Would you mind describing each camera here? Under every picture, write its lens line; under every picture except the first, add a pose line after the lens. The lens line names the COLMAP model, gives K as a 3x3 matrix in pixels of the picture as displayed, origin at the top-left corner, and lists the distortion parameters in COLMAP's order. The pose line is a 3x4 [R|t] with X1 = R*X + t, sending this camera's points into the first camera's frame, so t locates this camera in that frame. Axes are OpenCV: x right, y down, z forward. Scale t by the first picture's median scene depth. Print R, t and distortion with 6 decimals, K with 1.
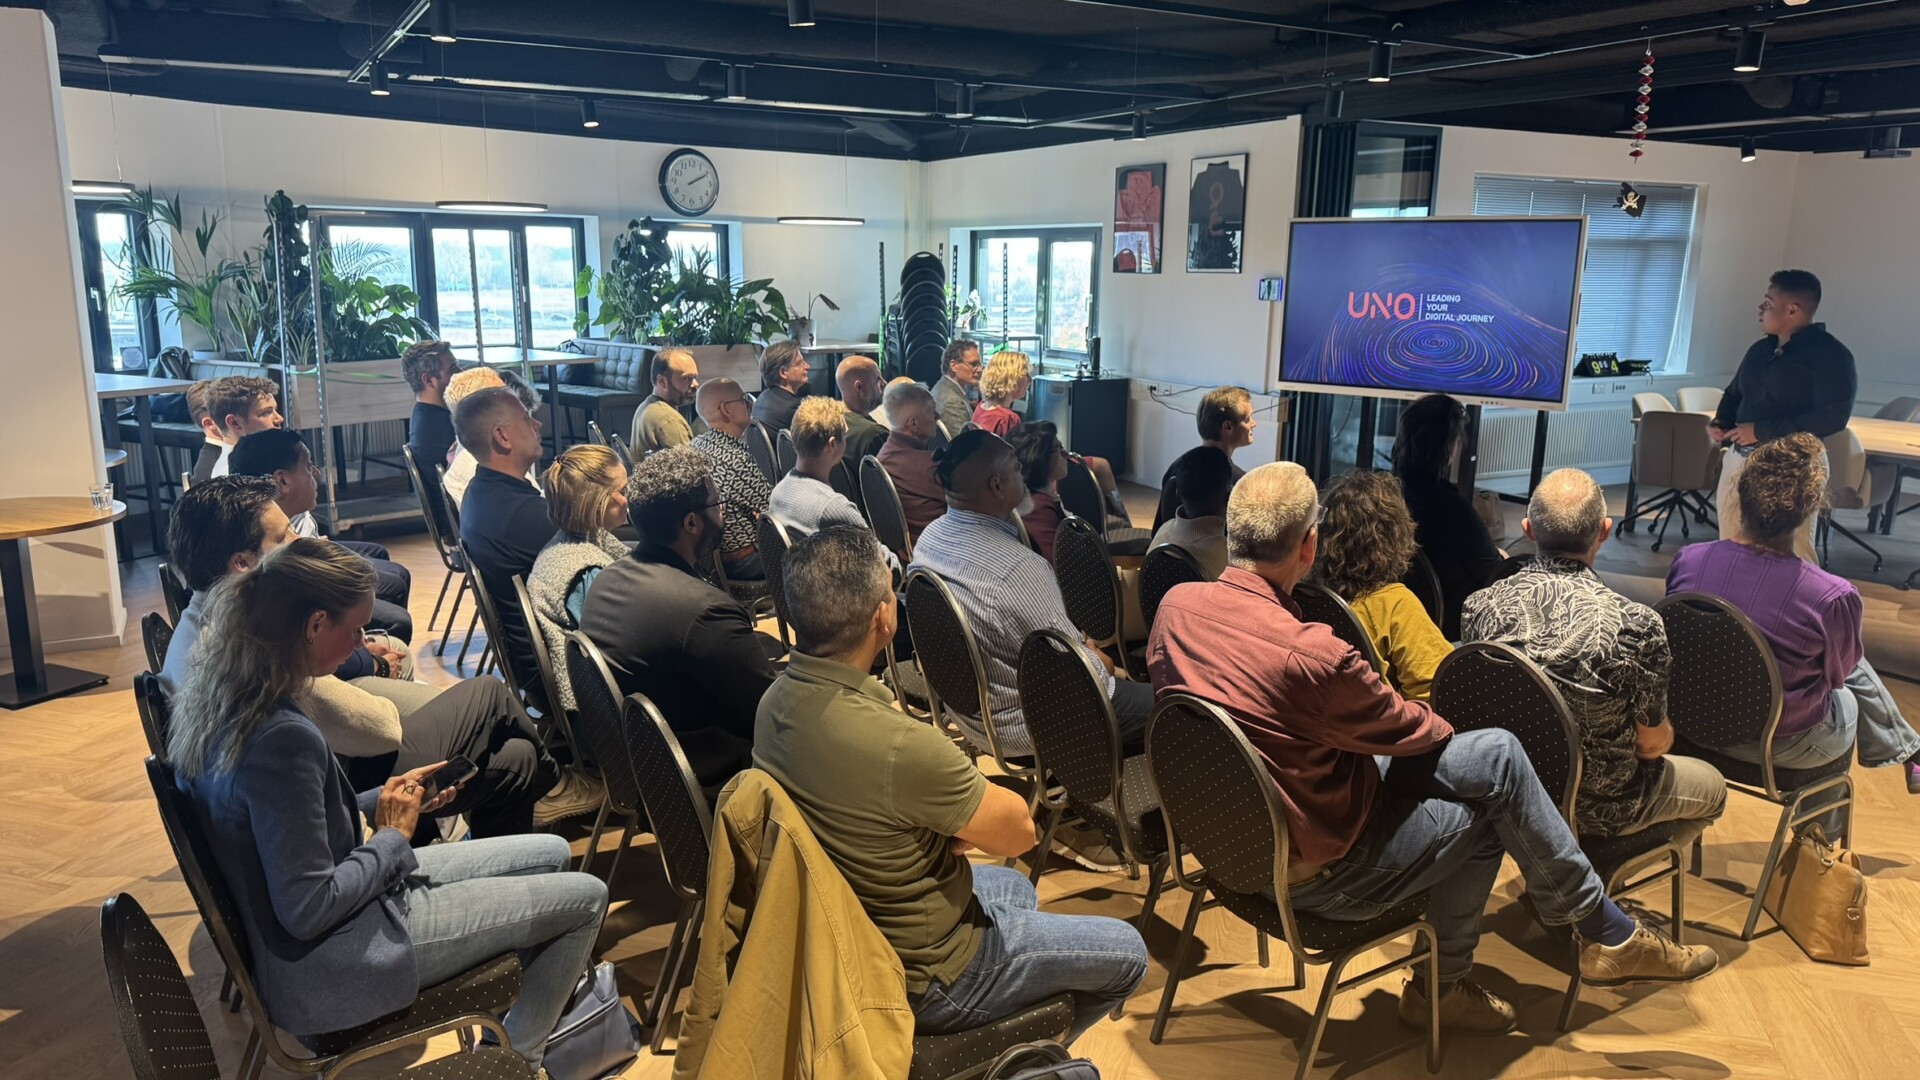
lens RADIAL K [[1352.4, 0, 954.4], [0, 1352.4, 547.3], [0, 0, 1]] dist [0.020839, -0.026599]
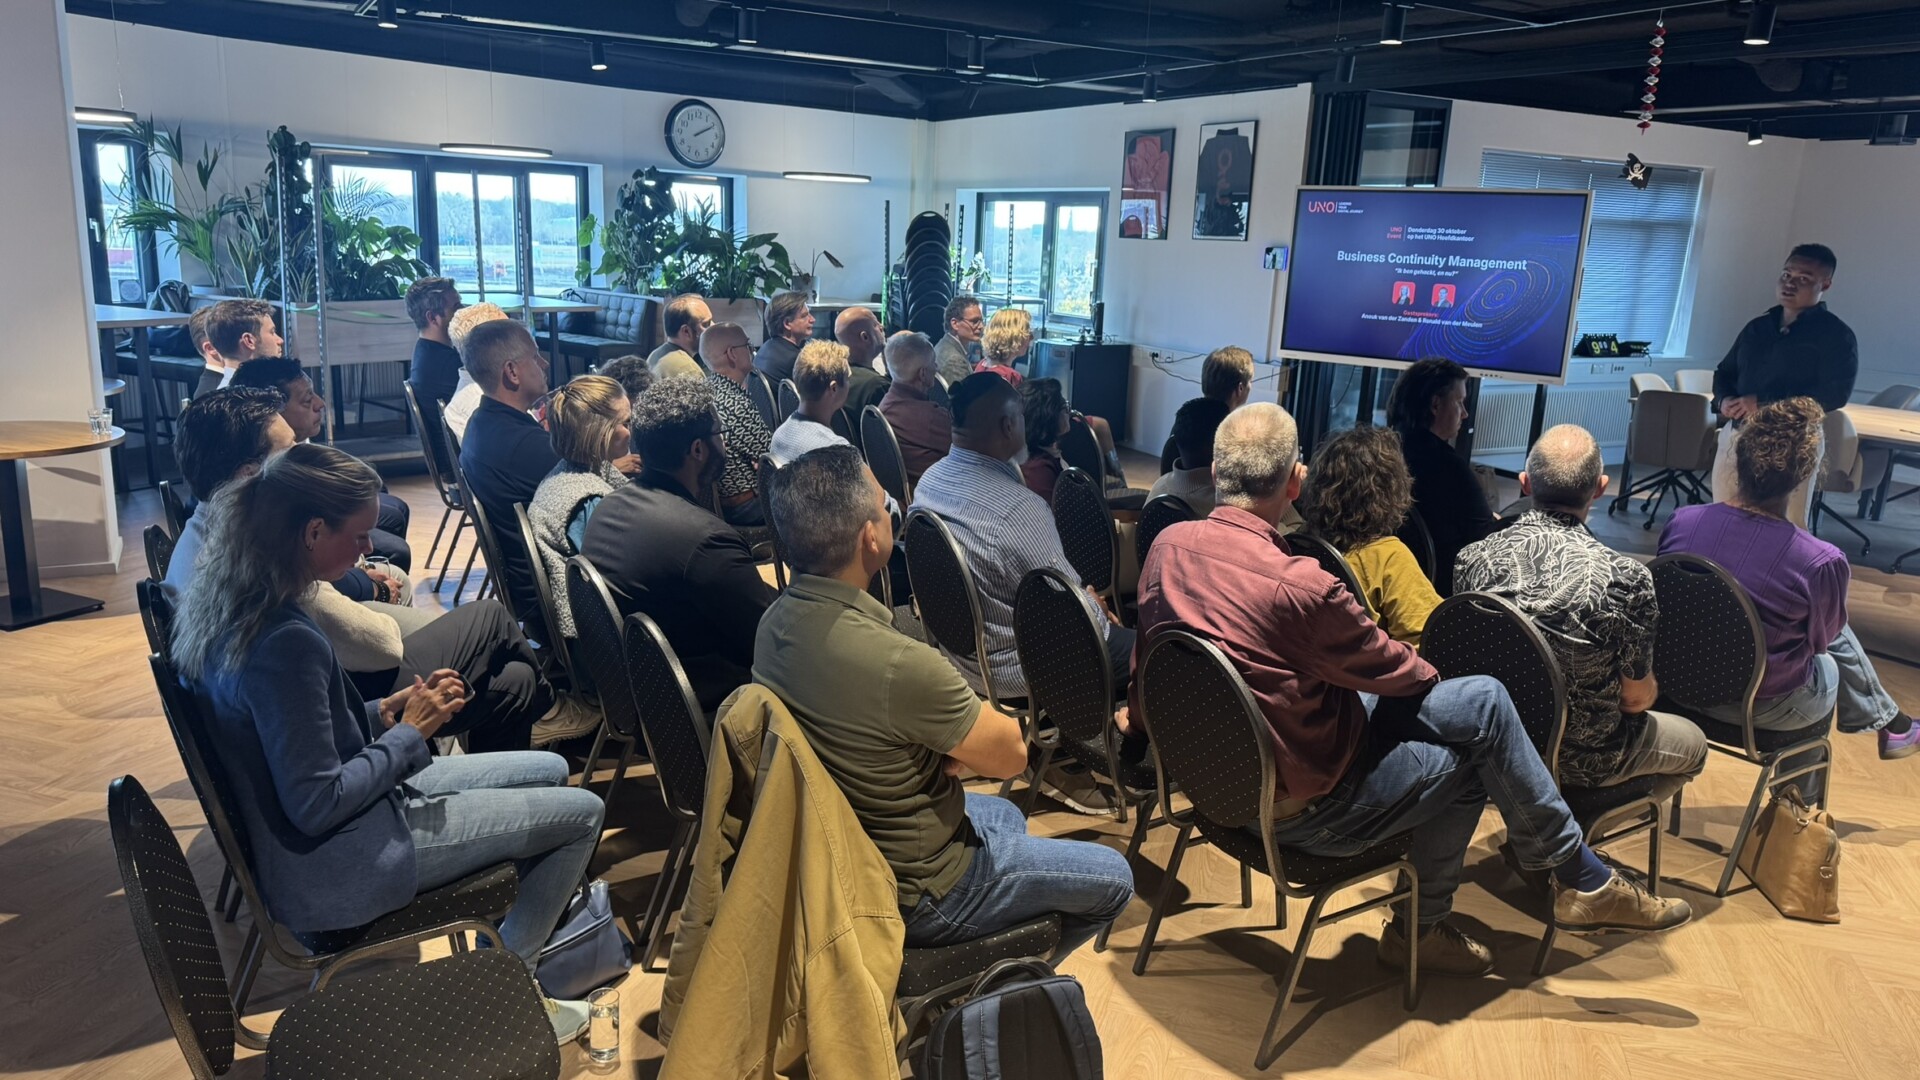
lens RADIAL K [[1352.4, 0, 961.5], [0, 1352.4, 547.2], [0, 0, 1]] dist [0.020839, -0.026599]
pose [[0.999520, 0.029609, 0.009155, -0.002669], [-0.029802, 0.999322, 0.021635, 0.020600], [-0.008508, -0.021898, 0.999724, -0.007417]]
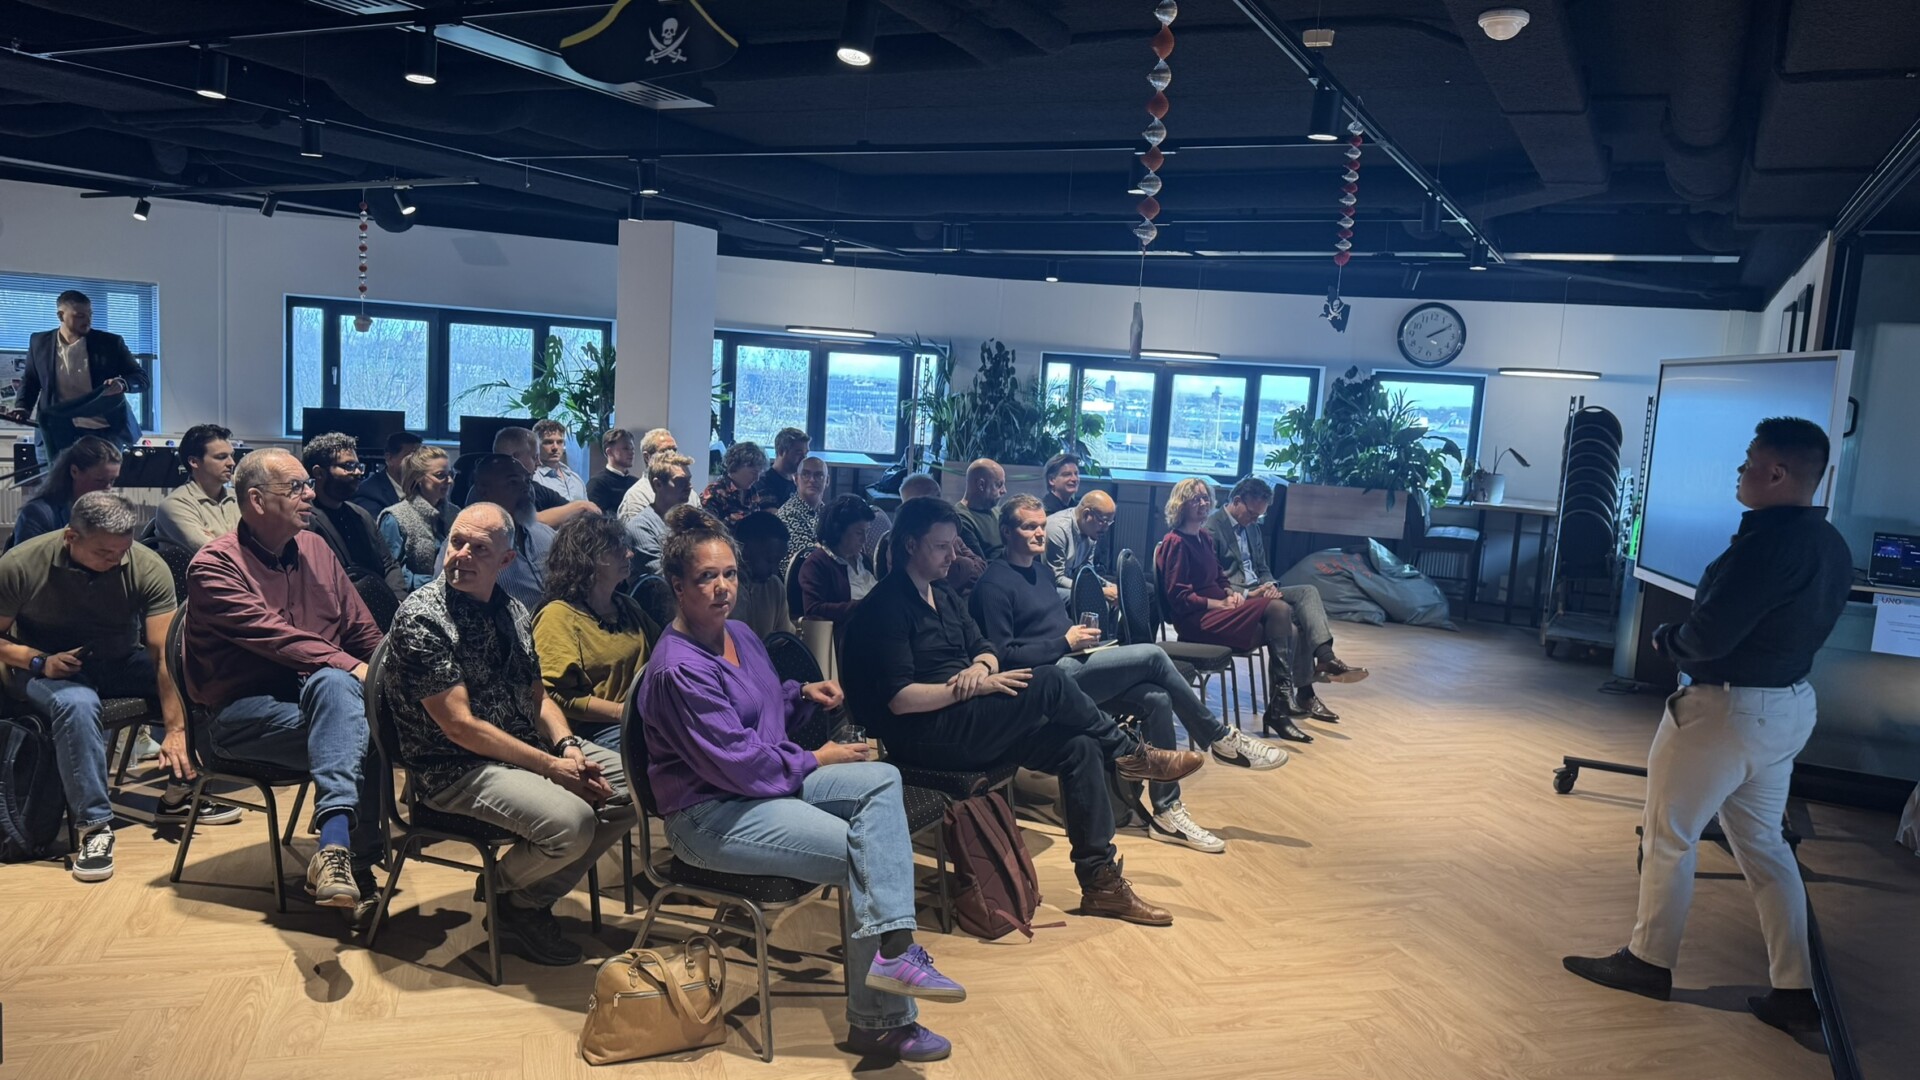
lens RADIAL K [[1352.4, 0, 960.0], [0, 1352.4, 538.7], [0, 0, 1]] dist [0.020839, -0.026599]
pose [[0.570950, 0.113963, -0.813037, 1.420434], [-0.222581, 0.974715, -0.019681, -0.078426], [0.790237, 0.192203, 0.581879, 0.537724]]
